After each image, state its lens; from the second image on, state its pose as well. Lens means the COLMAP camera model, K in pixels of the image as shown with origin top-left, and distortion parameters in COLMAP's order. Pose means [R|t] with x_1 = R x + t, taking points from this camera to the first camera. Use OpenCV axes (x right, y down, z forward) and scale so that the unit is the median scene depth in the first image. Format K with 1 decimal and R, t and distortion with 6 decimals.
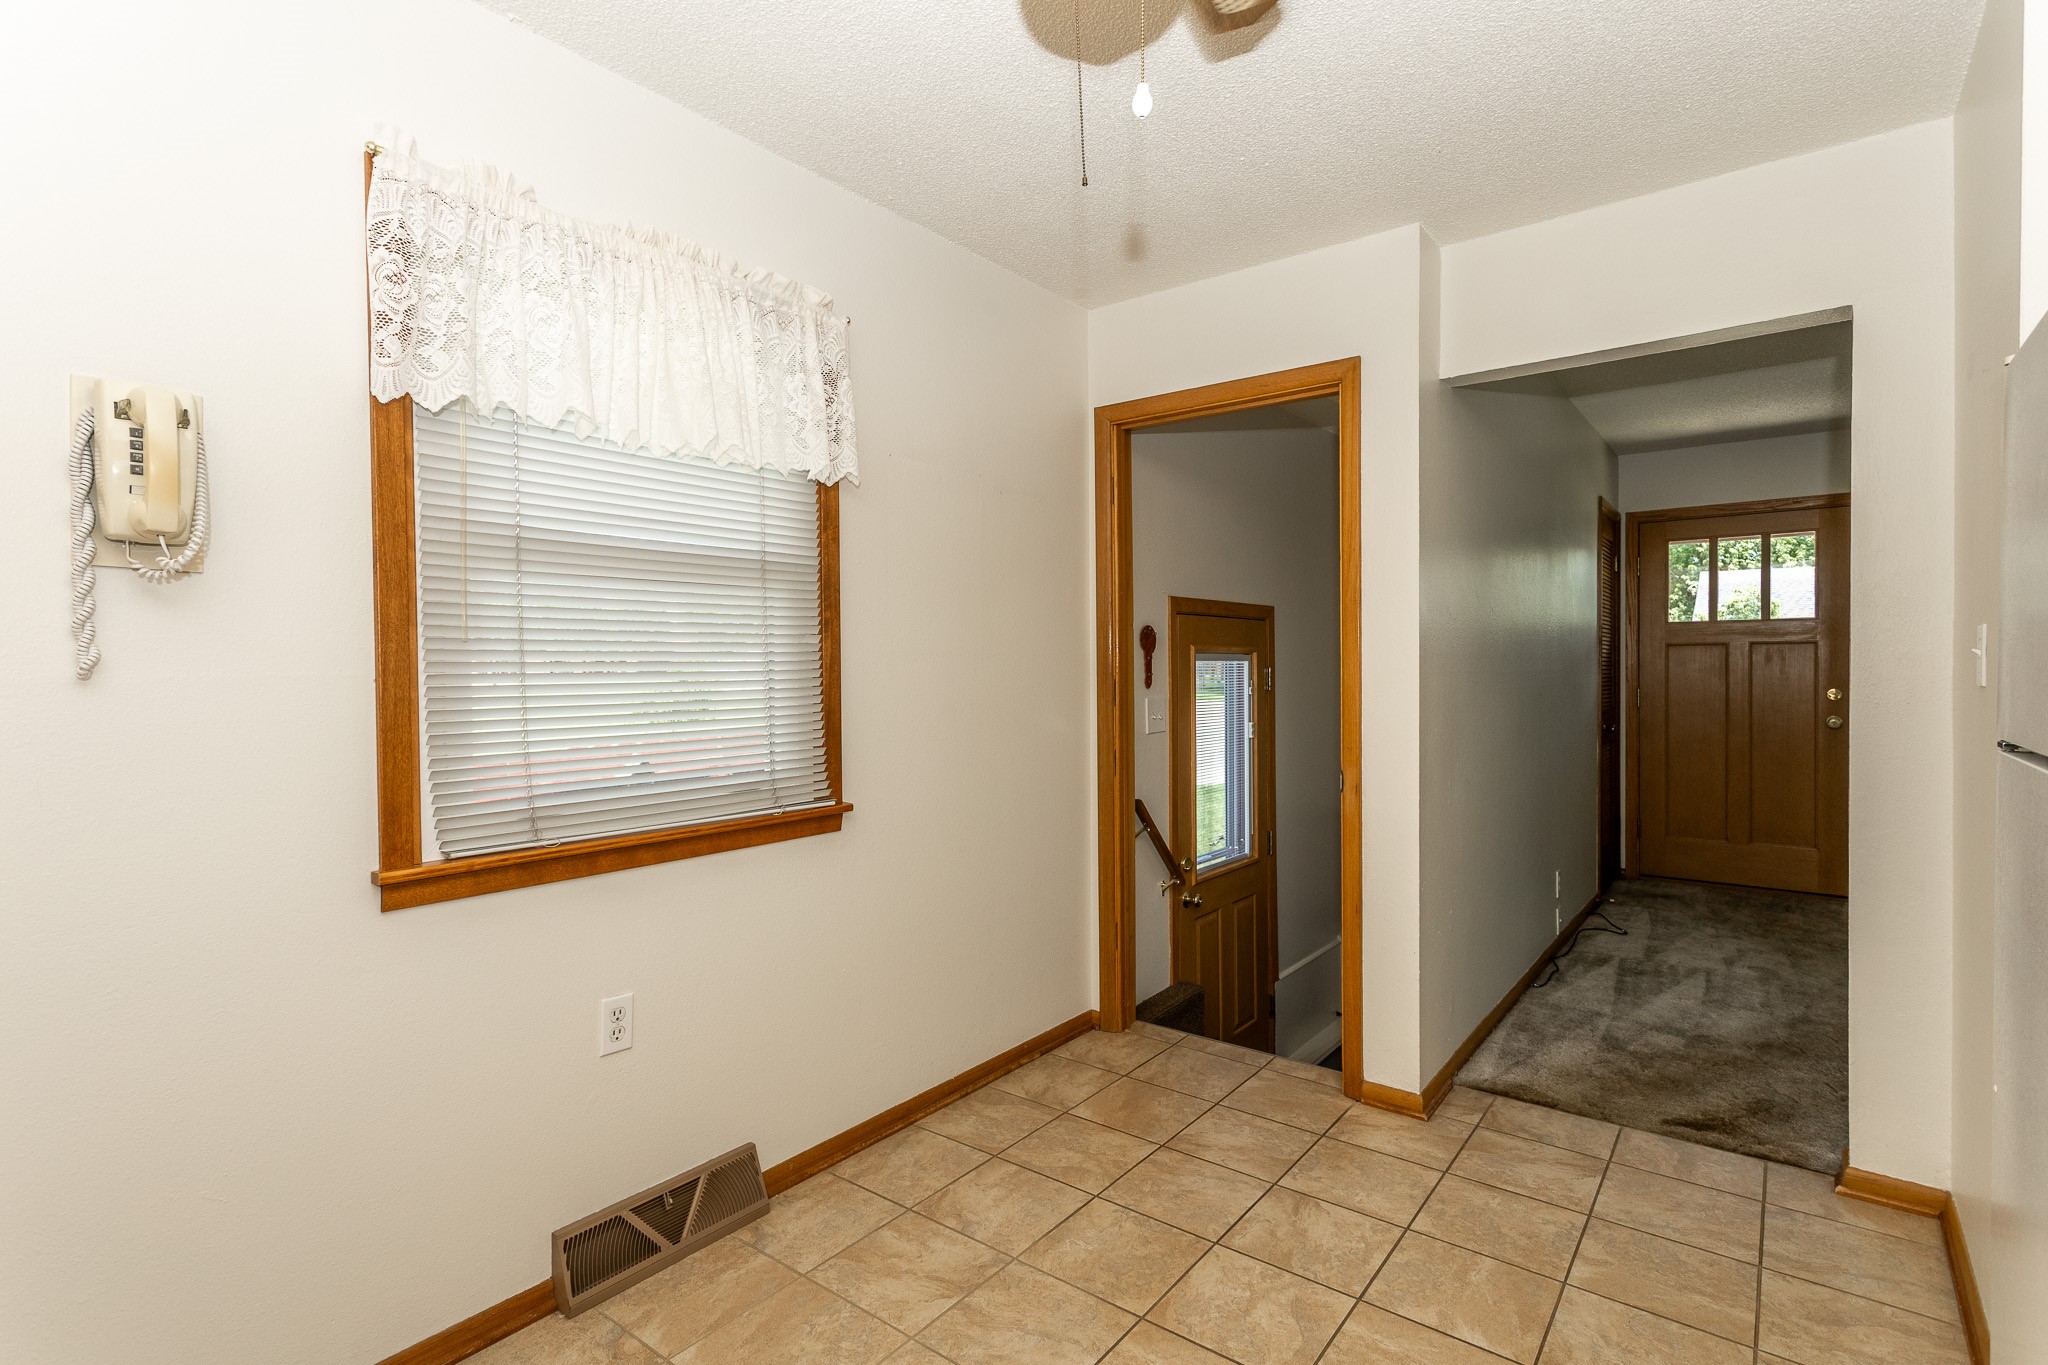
lens RADIAL K [[991.0, 0, 1019.0], [0, 991.0, 680.7], [0, 0, 1]] dist [-0.001270, 0.000301]
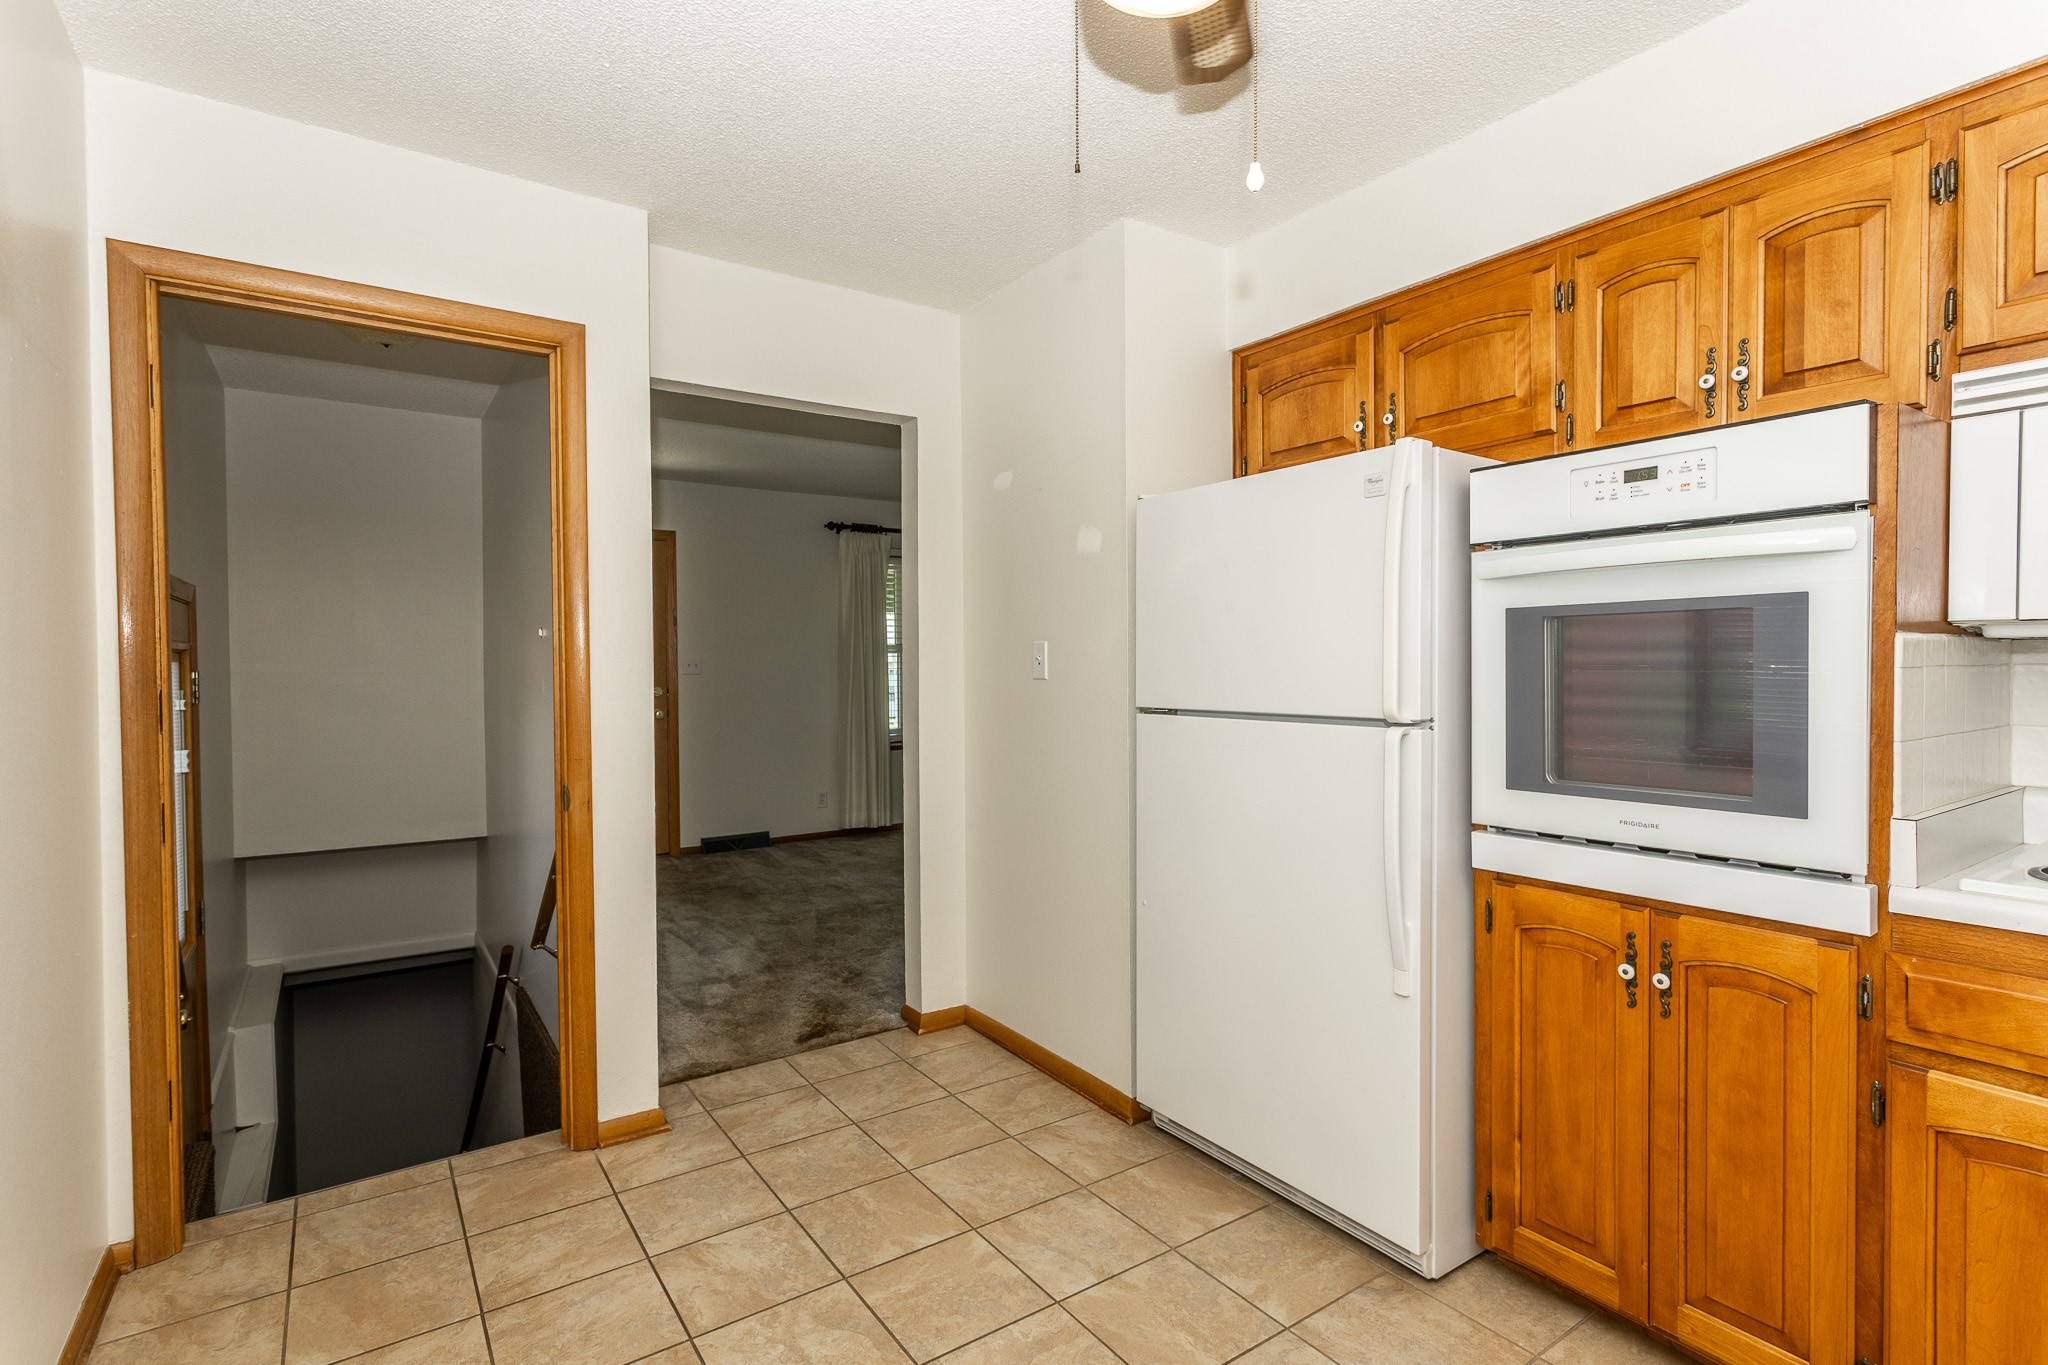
lens RADIAL K [[983.6, 0, 1038.5], [0, 983.6, 679.4], [0, 0, 1]] dist [-0.000509, 0.000503]
pose [[0.278557, -0.011000, 0.960357, -0.411180], [0.016079, 0.999848, 0.006789, -0.004680], [-0.960285, 0.013550, 0.278691, 0.359500]]
